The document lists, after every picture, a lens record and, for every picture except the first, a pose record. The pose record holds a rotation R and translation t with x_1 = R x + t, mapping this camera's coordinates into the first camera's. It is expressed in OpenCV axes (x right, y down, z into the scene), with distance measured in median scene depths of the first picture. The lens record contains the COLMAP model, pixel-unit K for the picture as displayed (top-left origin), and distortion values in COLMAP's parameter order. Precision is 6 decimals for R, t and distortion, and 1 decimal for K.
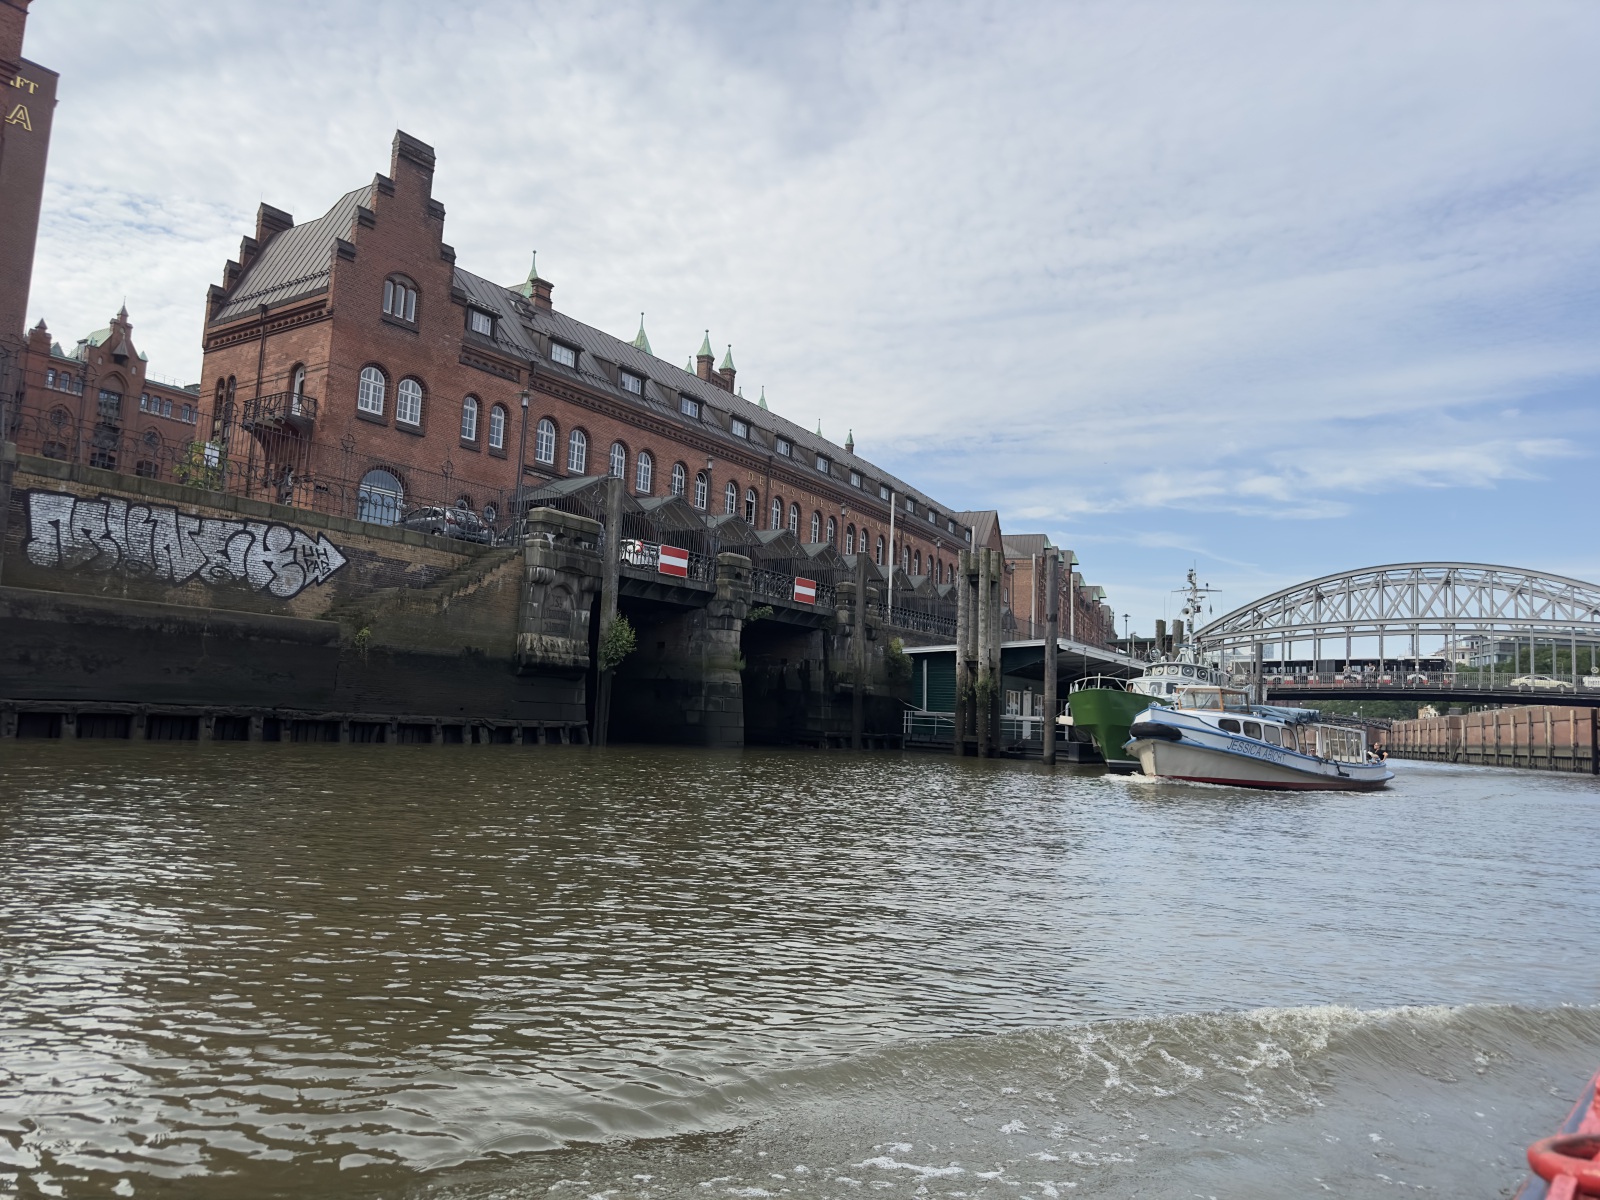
lens RADIAL K [[1086.2, 0, 800.0], [0, 1086.2, 600.0], [0, 0, 1]] dist [0.076297, -0.110587]
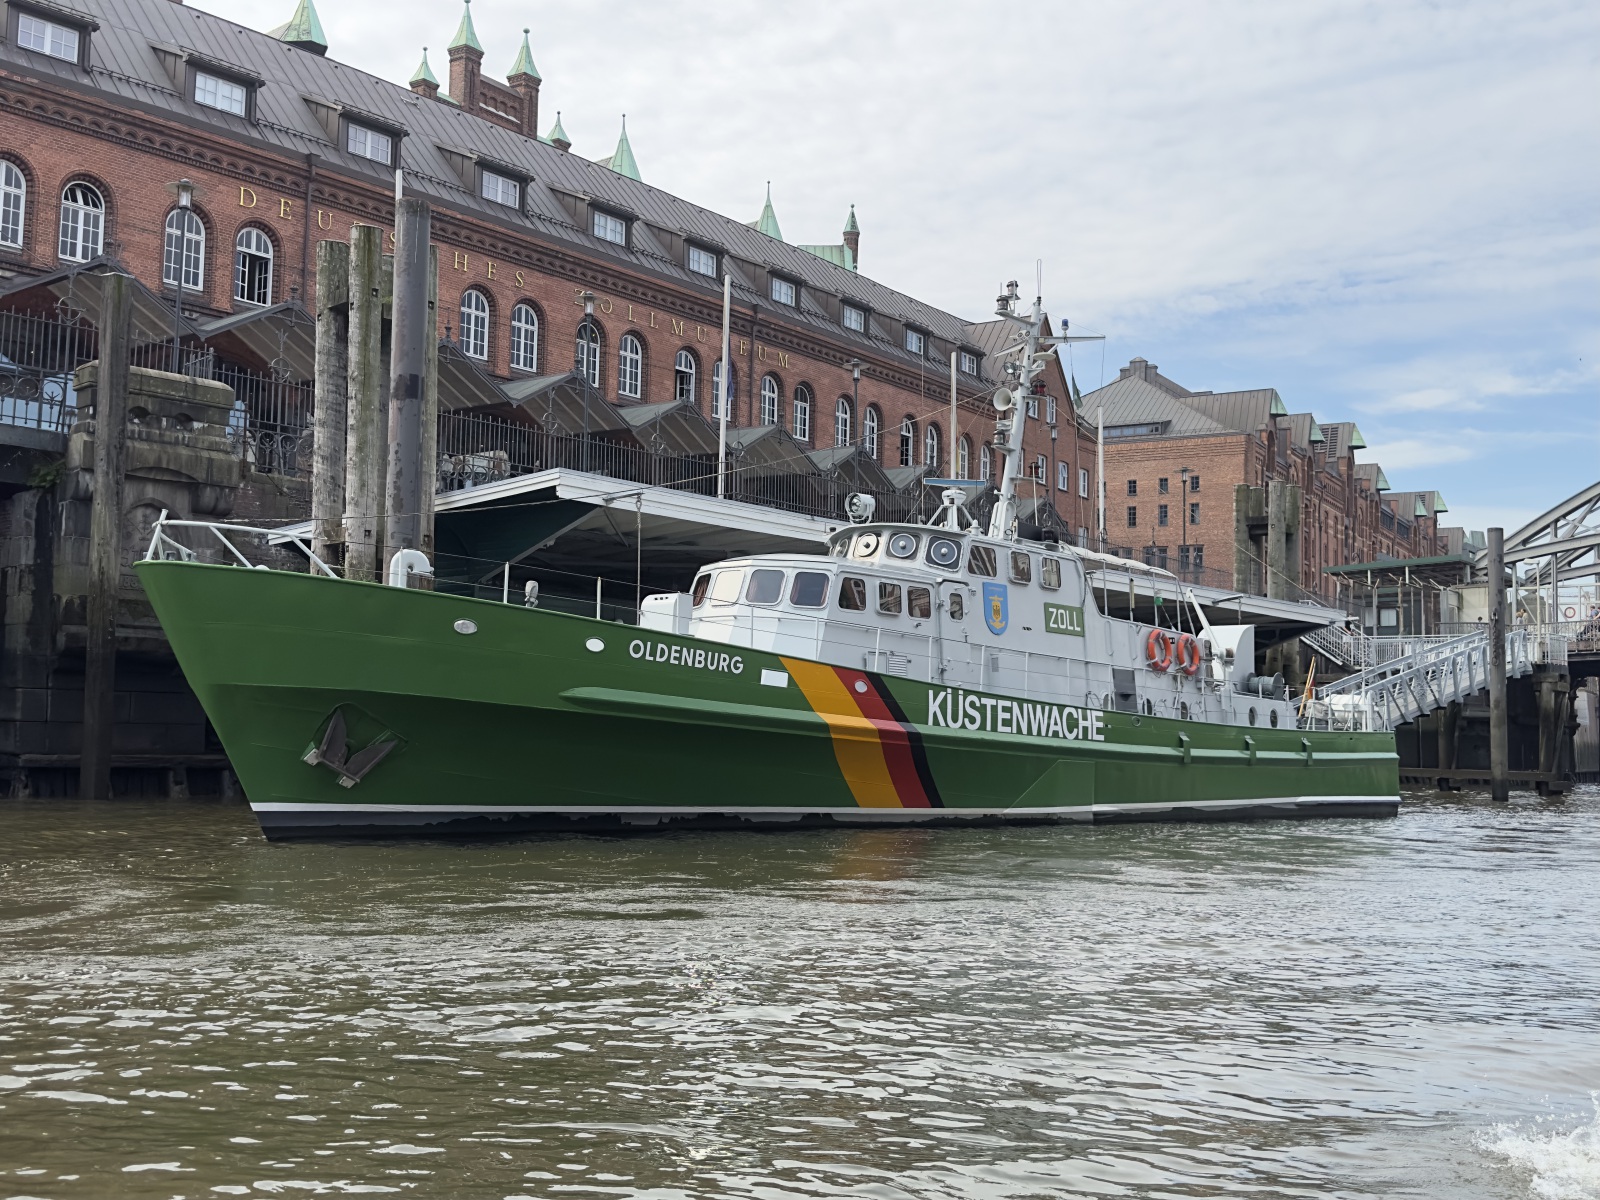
lens RADIAL K [[1667.6, 0, 800.0], [0, 1667.6, 600.0], [0, 0, 1]] dist [0.010286, -0.018384]
pose [[0.985757, -0.038680, -0.163667, 0.326817], [0.041460, 0.999048, 0.013602, 0.060733], [0.162985, -0.020194, 0.986422, 0.397075]]
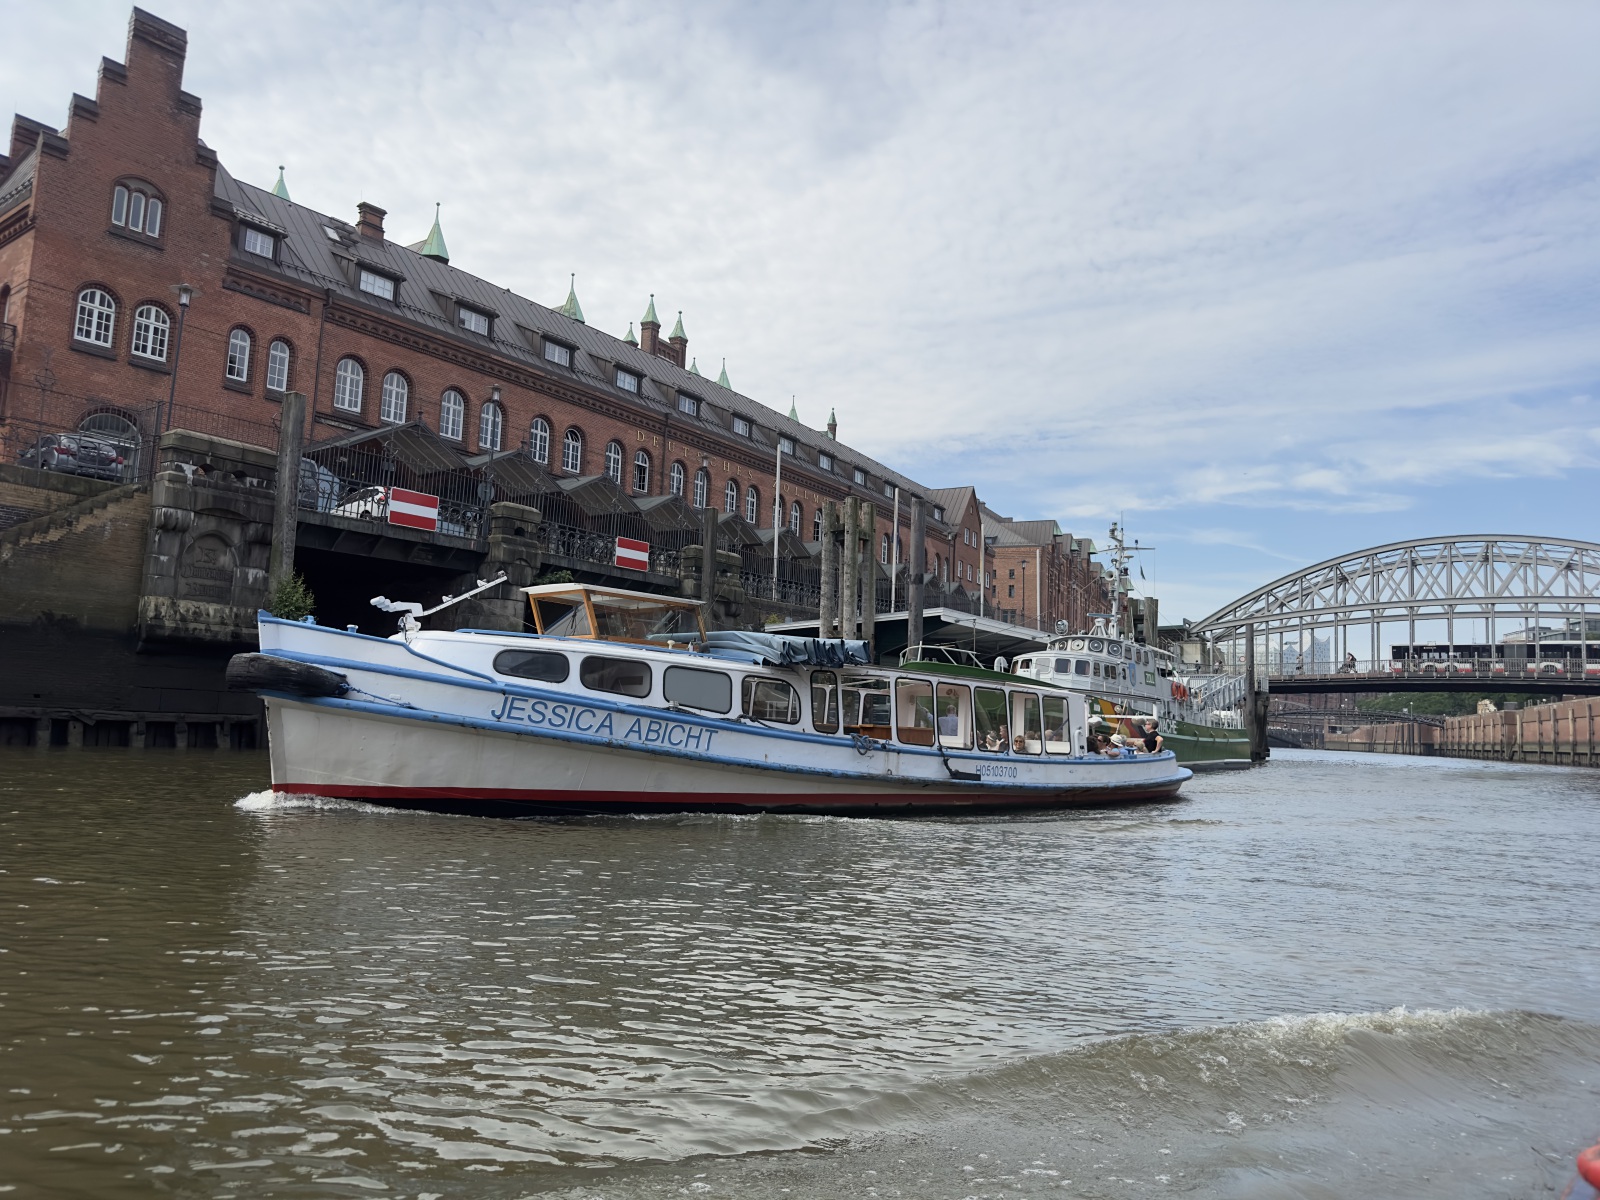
lens RADIAL K [[1081.5, 0, 805.0], [0, 1081.5, 606.3], [0, 0, 1]] dist [0.045696, -0.059572]
pose [[0.998766, -0.013374, -0.047837, 0.141360], [0.013426, 0.999910, 0.000765, 0.025879], [0.047823, -0.001406, 0.998855, 0.165263]]
